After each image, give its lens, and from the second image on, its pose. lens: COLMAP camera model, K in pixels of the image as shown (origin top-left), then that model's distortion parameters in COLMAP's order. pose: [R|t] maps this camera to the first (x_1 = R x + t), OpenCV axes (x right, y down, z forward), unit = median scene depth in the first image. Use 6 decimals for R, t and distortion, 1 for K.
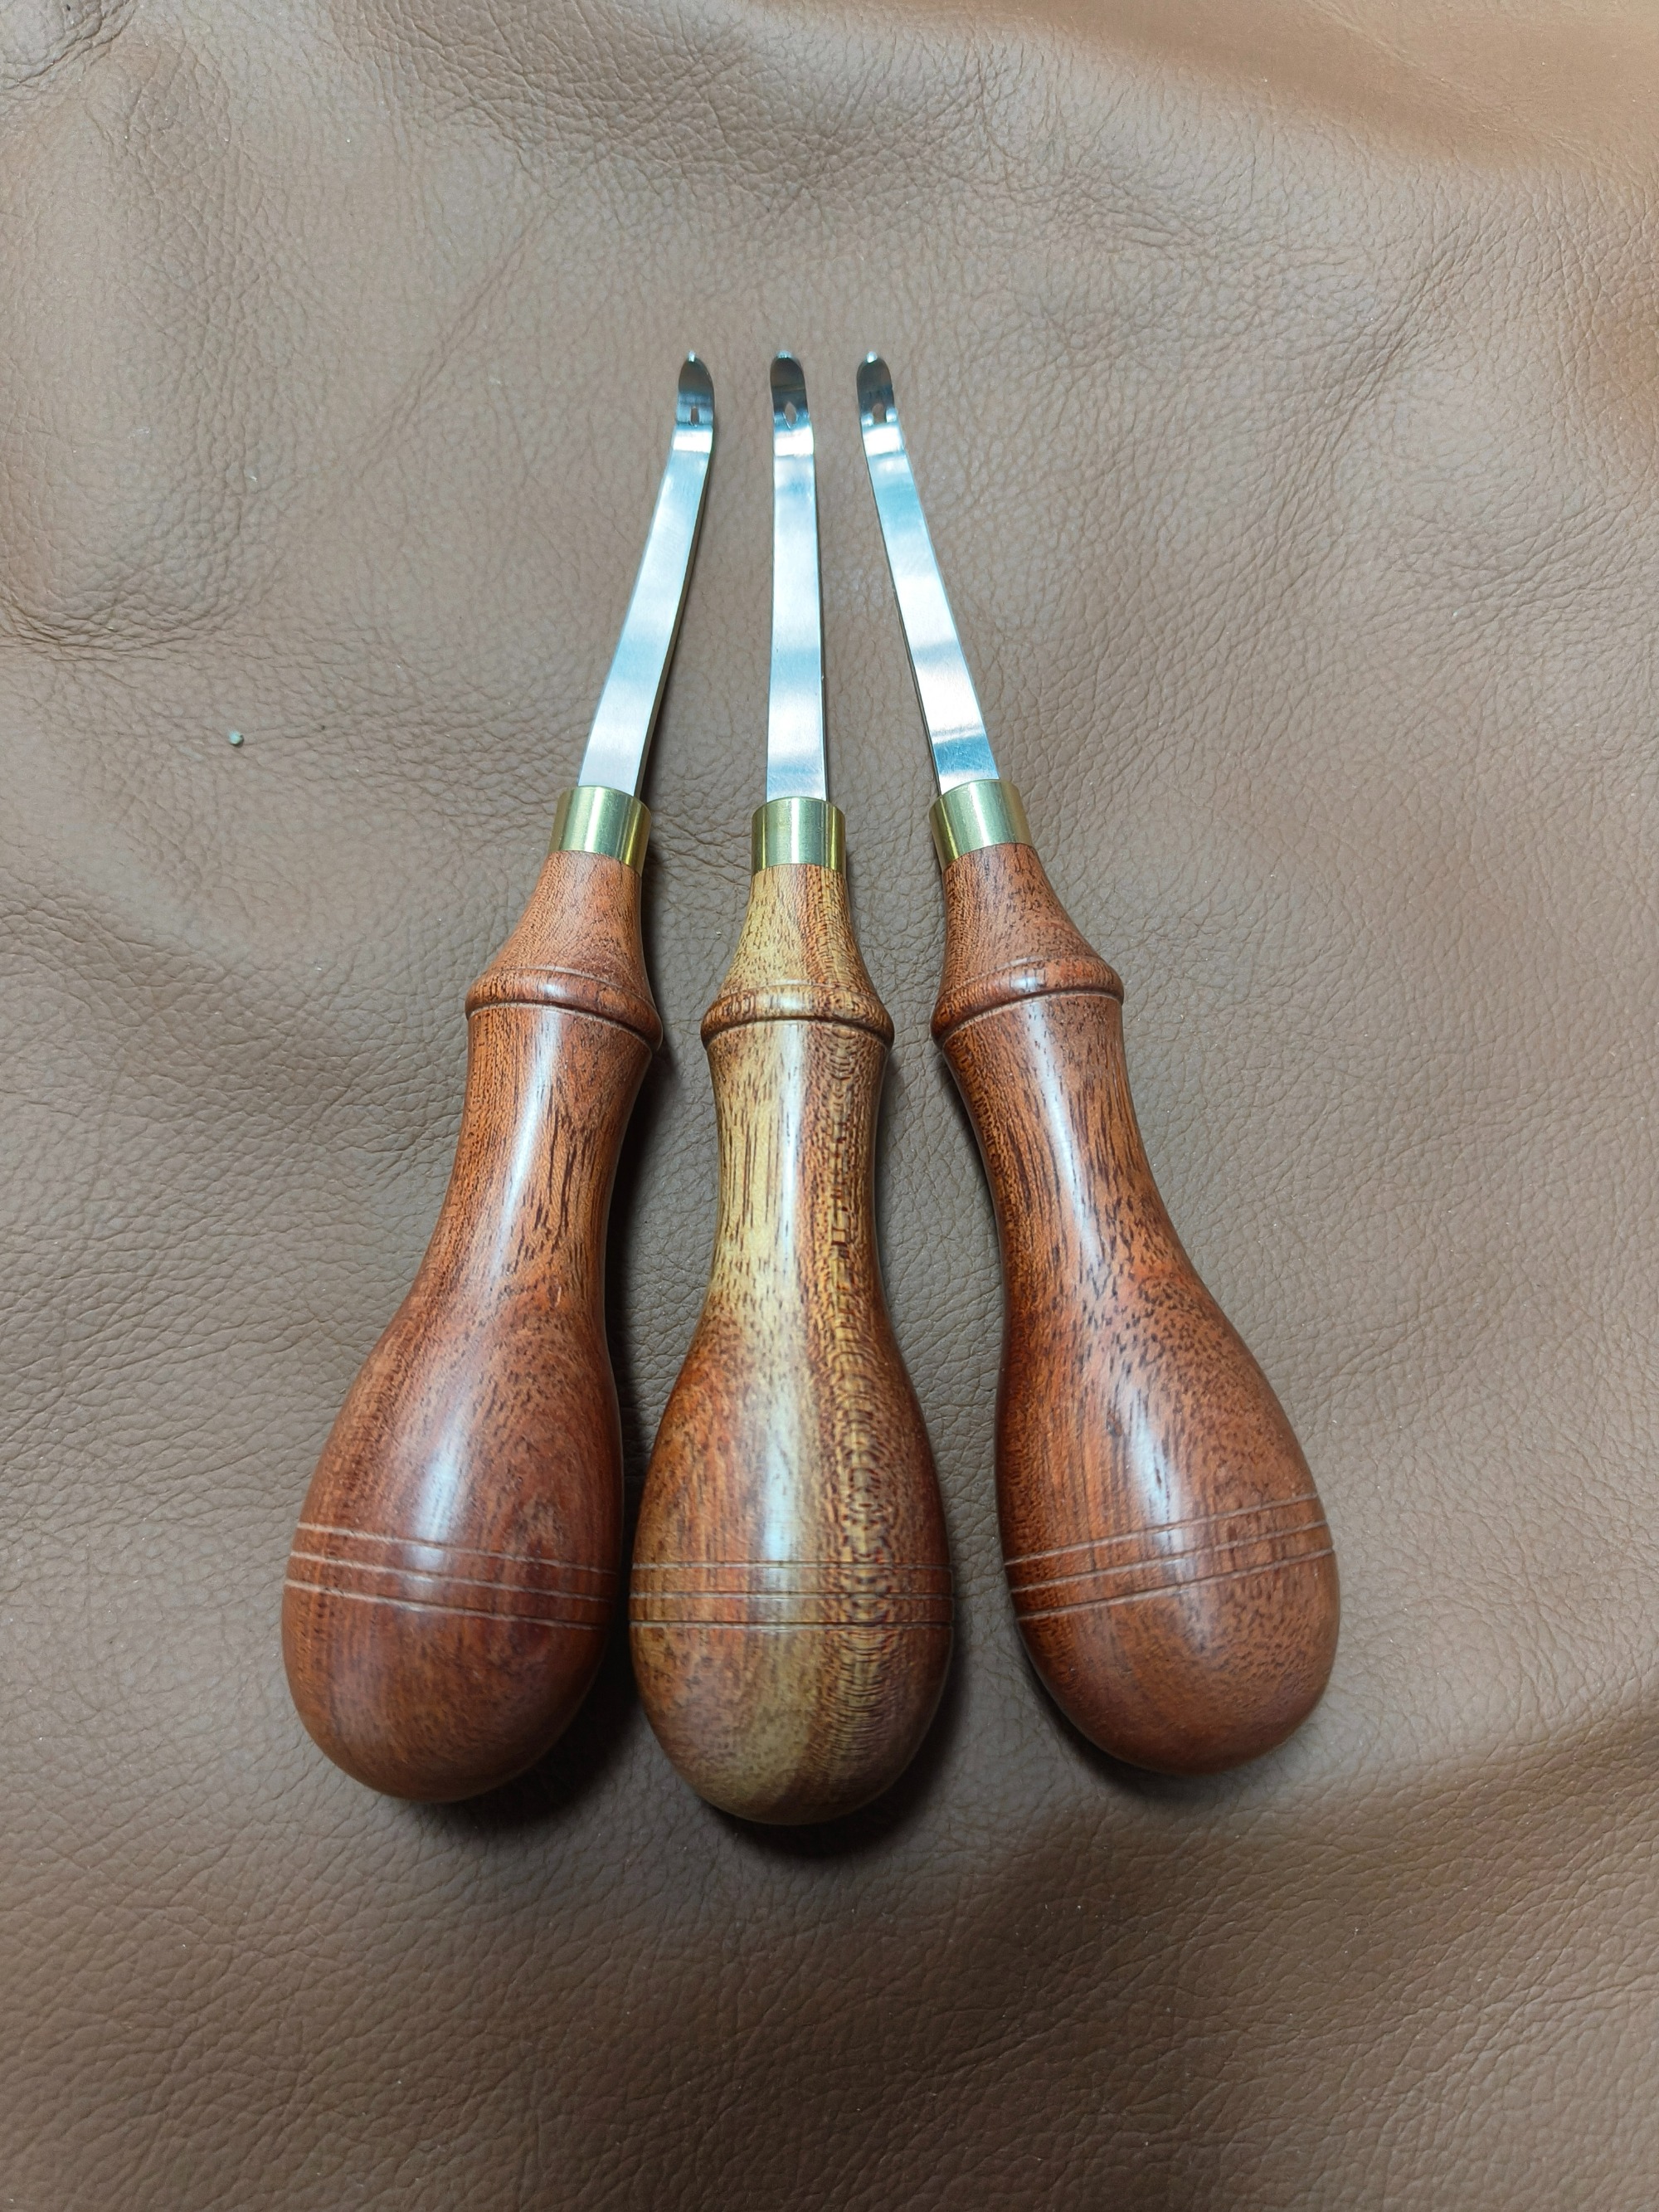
lens RADIAL K [[1639.6, 0, 829.5], [0, 1639.6, 1106.0], [0, 0, 1]] dist [-0.027155, 0.001231]
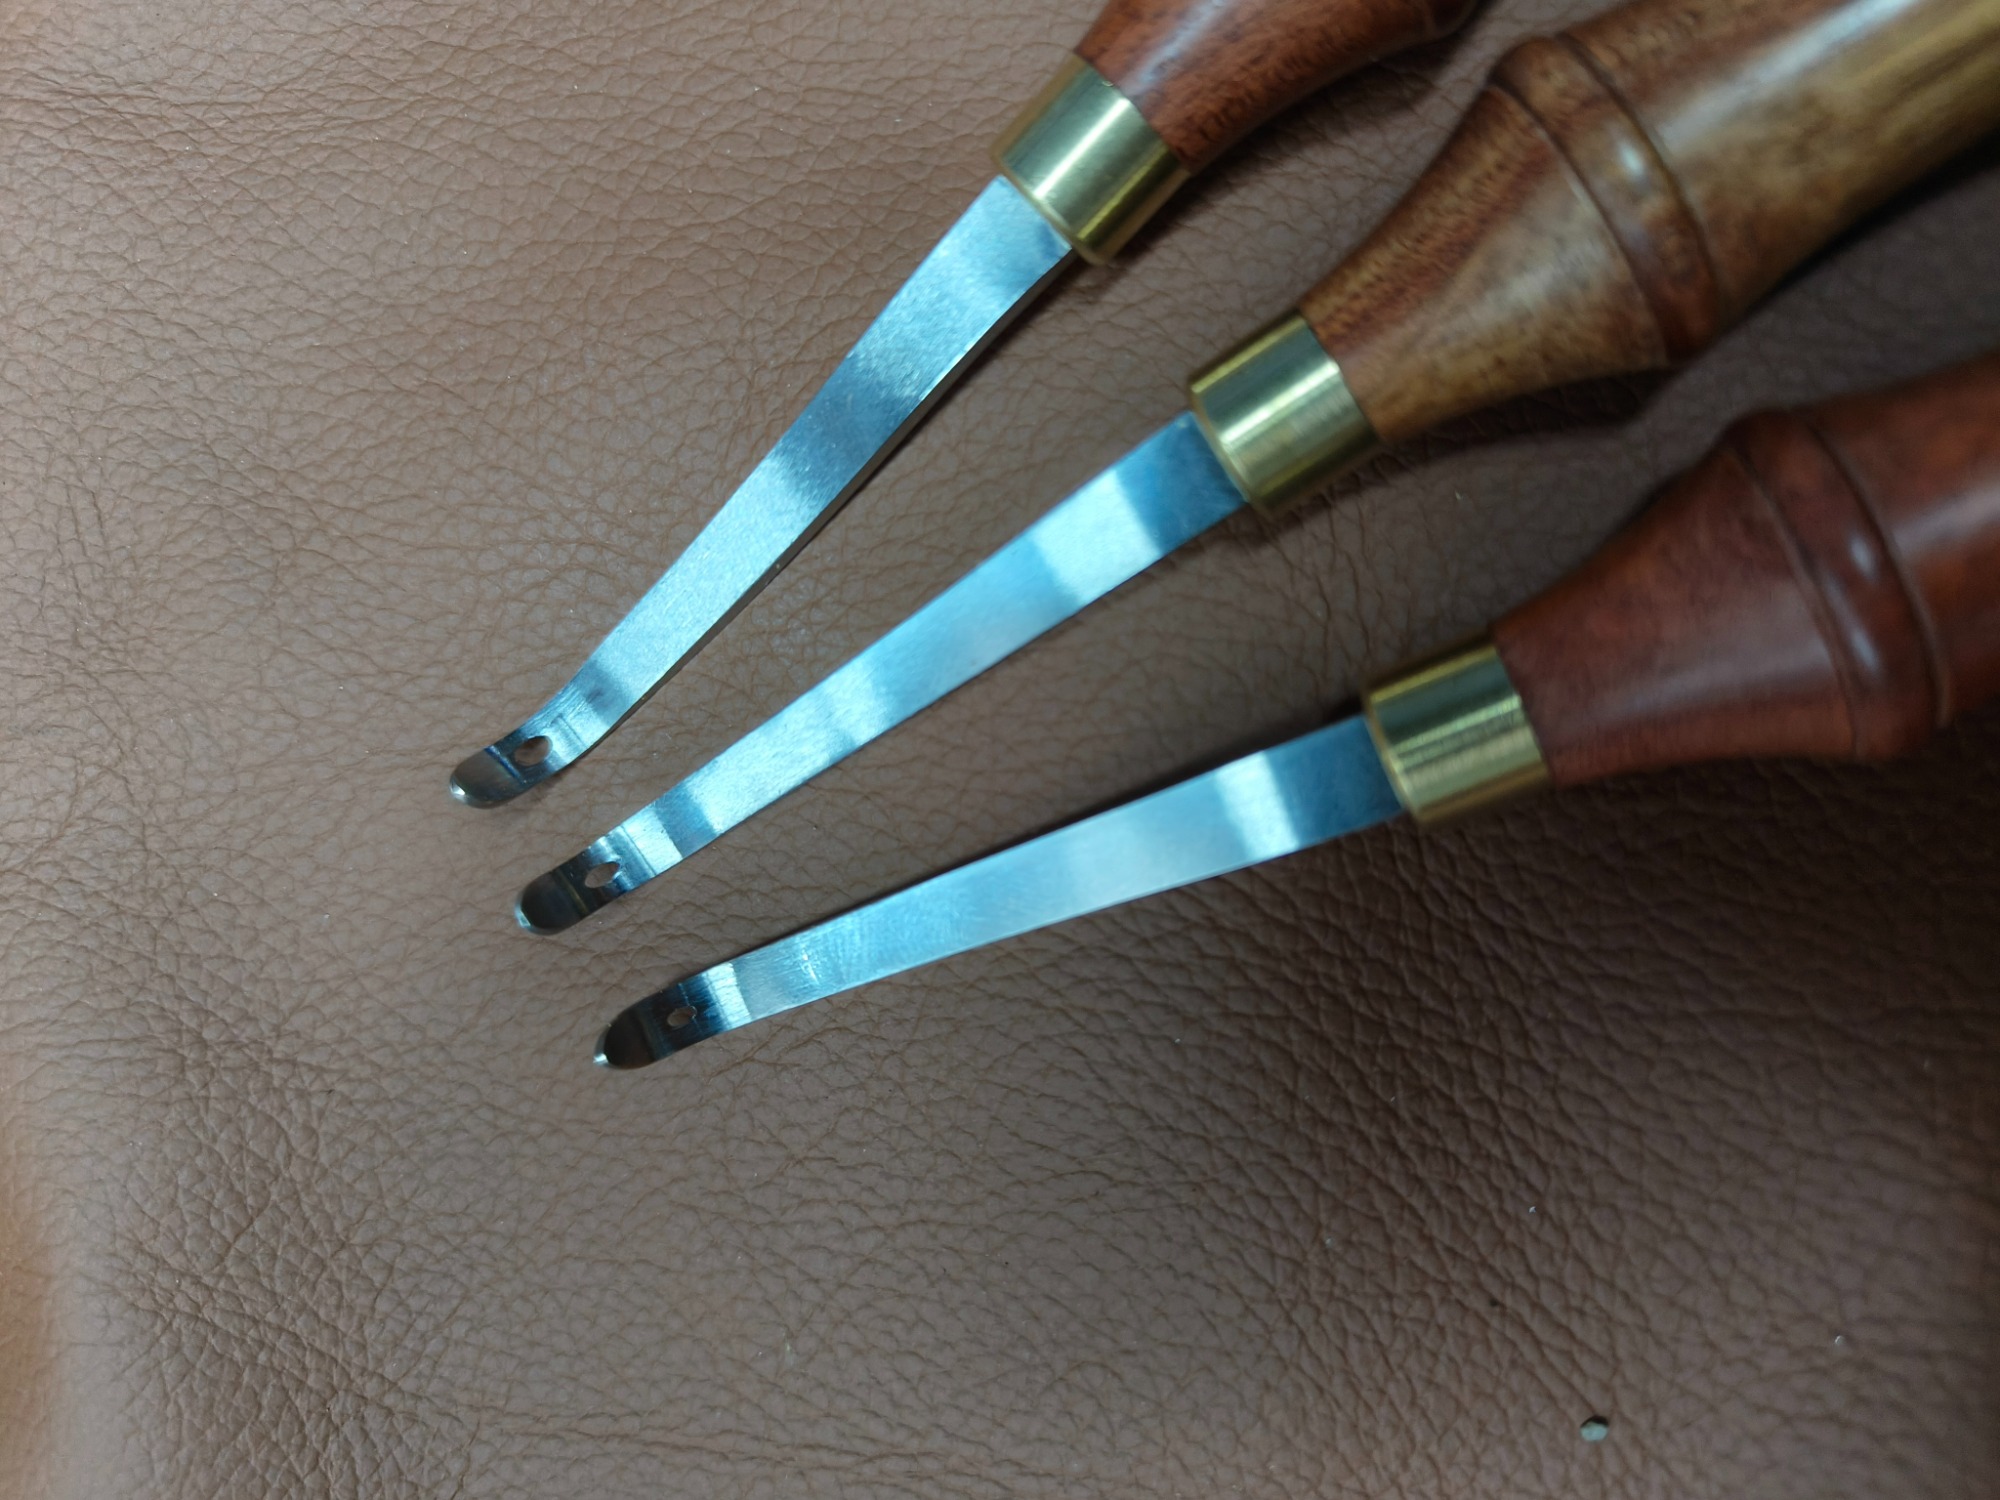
lens RADIAL K [[1533.8, 0, 1000.0], [0, 1533.8, 750.0], [0, 0, 1]] dist [-0.053756, 0.010709]
pose [[-0.498871, -0.861930, 0.090579, -0.119409], [0.864683, -0.502082, -0.015387, -0.297658], [0.058741, 0.070646, 0.995770, 0.502105]]
